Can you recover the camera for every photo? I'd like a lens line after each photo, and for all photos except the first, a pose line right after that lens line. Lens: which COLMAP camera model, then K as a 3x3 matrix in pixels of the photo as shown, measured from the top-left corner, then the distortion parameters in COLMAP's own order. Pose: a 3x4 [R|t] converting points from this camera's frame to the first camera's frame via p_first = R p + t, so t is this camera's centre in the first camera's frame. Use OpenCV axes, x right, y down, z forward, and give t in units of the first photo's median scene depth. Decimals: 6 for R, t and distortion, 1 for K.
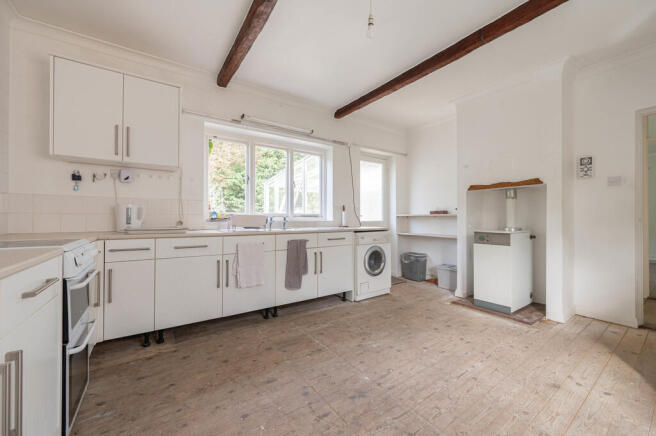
lens RADIAL K [[258.5, 0, 329.0], [0, 258.5, 215.8], [0, 0, 1]] dist [-0.003787, -0.000384]
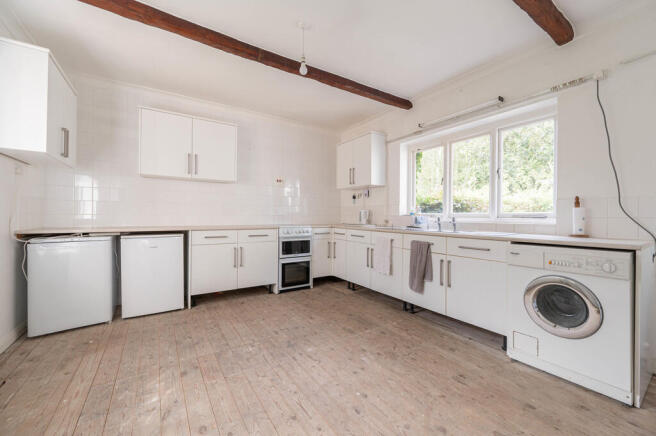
lens RADIAL K [[258.5, 0, 329.0], [0, 258.5, 215.8], [0, 0, 1]] dist [-0.003787, -0.000384]
pose [[-0.024690, -0.003894, -0.999688, 0.919005], [-0.000488, 0.999992, -0.003883, 0.003152], [0.999695, 0.000392, -0.024691, 0.757661]]
